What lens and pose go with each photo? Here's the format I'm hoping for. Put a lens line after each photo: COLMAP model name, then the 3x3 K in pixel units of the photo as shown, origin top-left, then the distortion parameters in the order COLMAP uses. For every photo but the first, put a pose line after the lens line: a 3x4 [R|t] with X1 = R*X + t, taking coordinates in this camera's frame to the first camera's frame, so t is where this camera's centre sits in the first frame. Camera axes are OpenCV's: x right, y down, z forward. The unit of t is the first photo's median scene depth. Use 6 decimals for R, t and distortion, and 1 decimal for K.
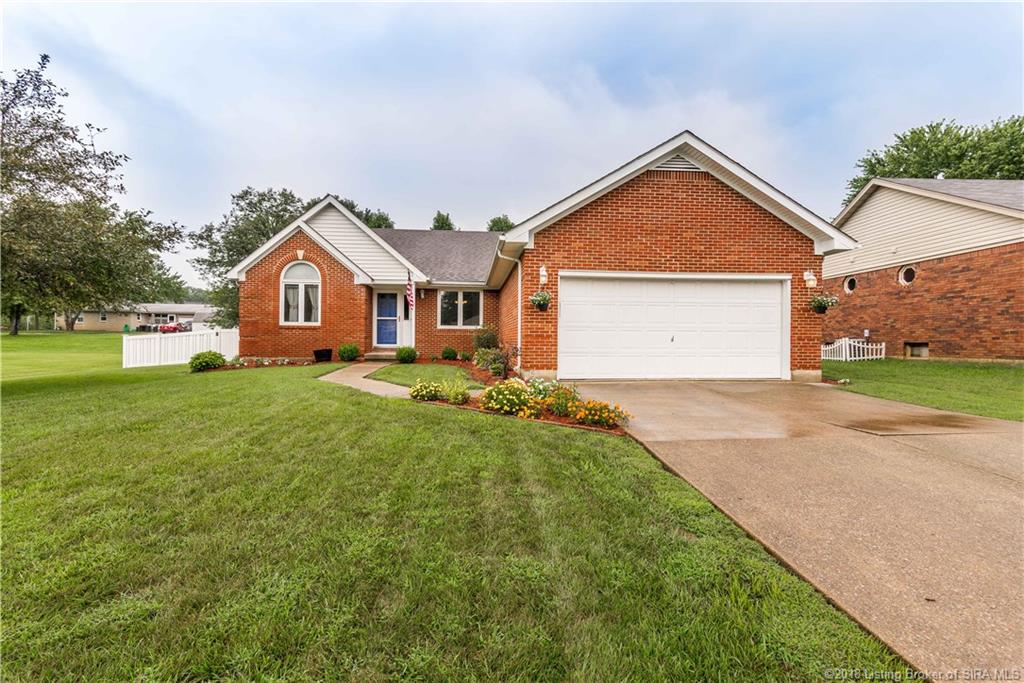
lens RADIAL K [[506.6, 0, 506.5], [0, 506.6, 342.5], [0, 0, 1]] dist [-0.000382, -0.000432]
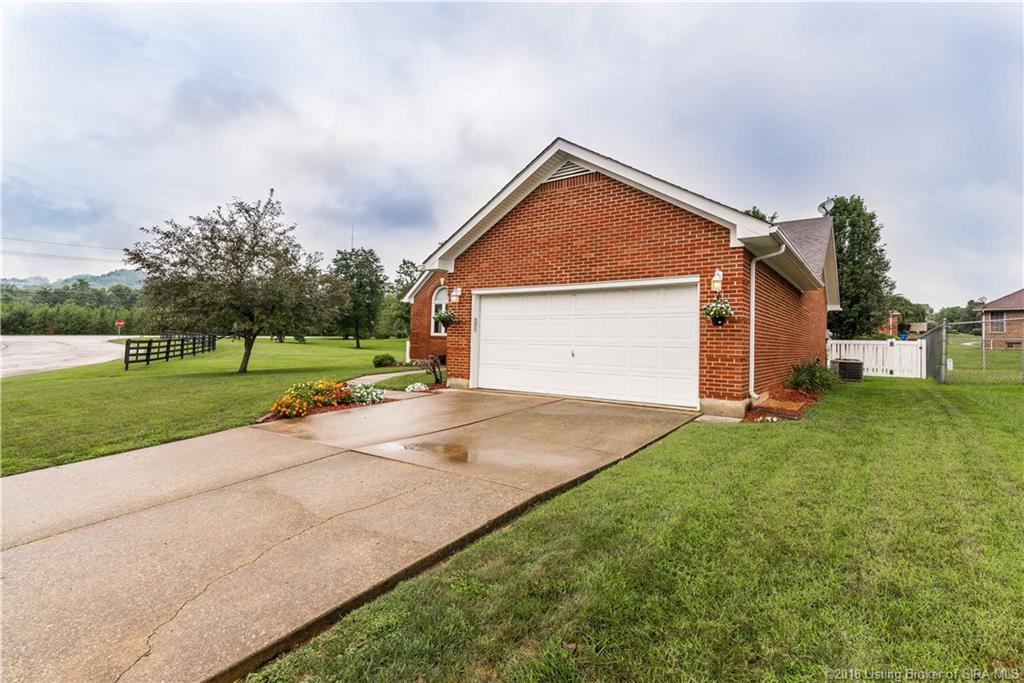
lens RADIAL K [[506.6, 0, 499.2], [0, 506.6, 326.4], [0, 0, 1]] dist [-0.000382, -0.000432]
pose [[0.739159, -0.010621, -0.673447, 0.581971], [-0.017020, 0.999262, -0.034440, -0.015810], [0.673315, 0.036919, 0.738433, 0.143473]]
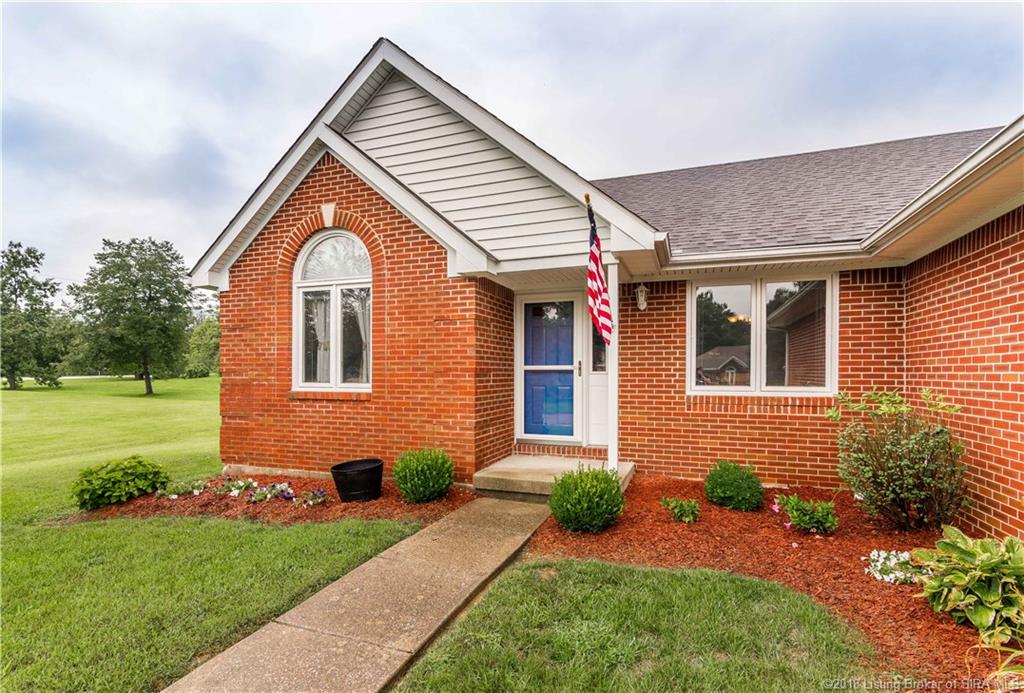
lens RADIAL K [[506.6, 0, 507.5], [0, 506.6, 373.6], [0, 0, 1]] dist [-0.000382, -0.000432]
pose [[0.908910, -0.007465, -0.416926, -0.114622], [0.006808, 0.999972, -0.003062, -0.046618], [0.416938, -0.000055, 0.908935, 0.702934]]
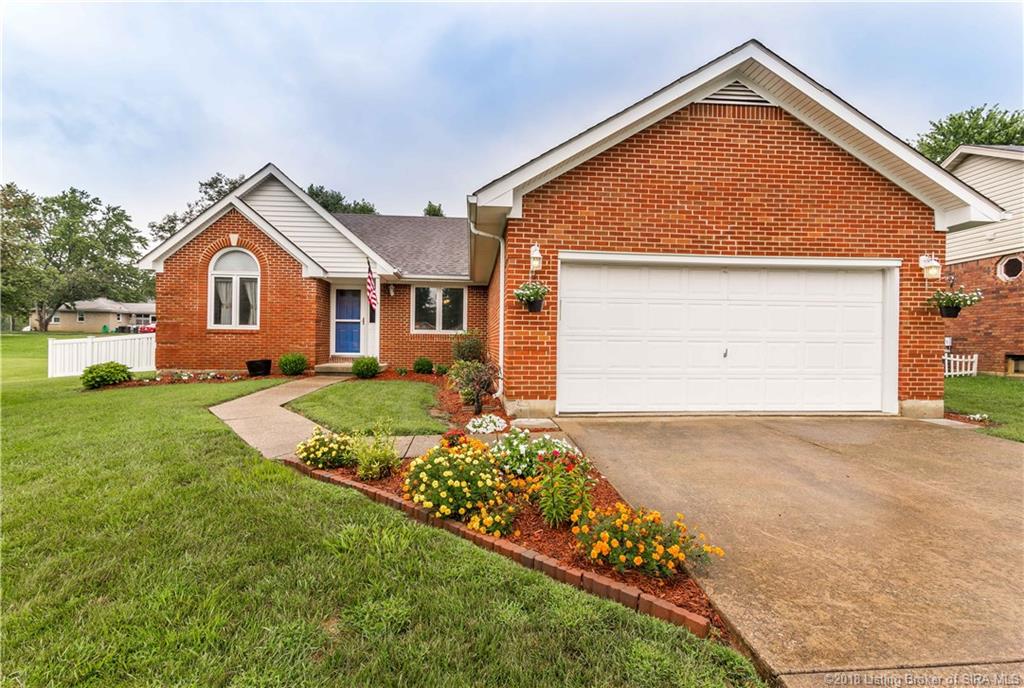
lens RADIAL K [[506.6, 0, 508.6], [0, 506.6, 344.8], [0, 0, 1]] dist [-0.000382, -0.000432]
pose [[0.999982, 0.004179, -0.004404, 0.026028], [-0.004174, 0.999991, 0.001139, -0.012418], [0.004409, -0.001120, 0.999990, 0.213862]]
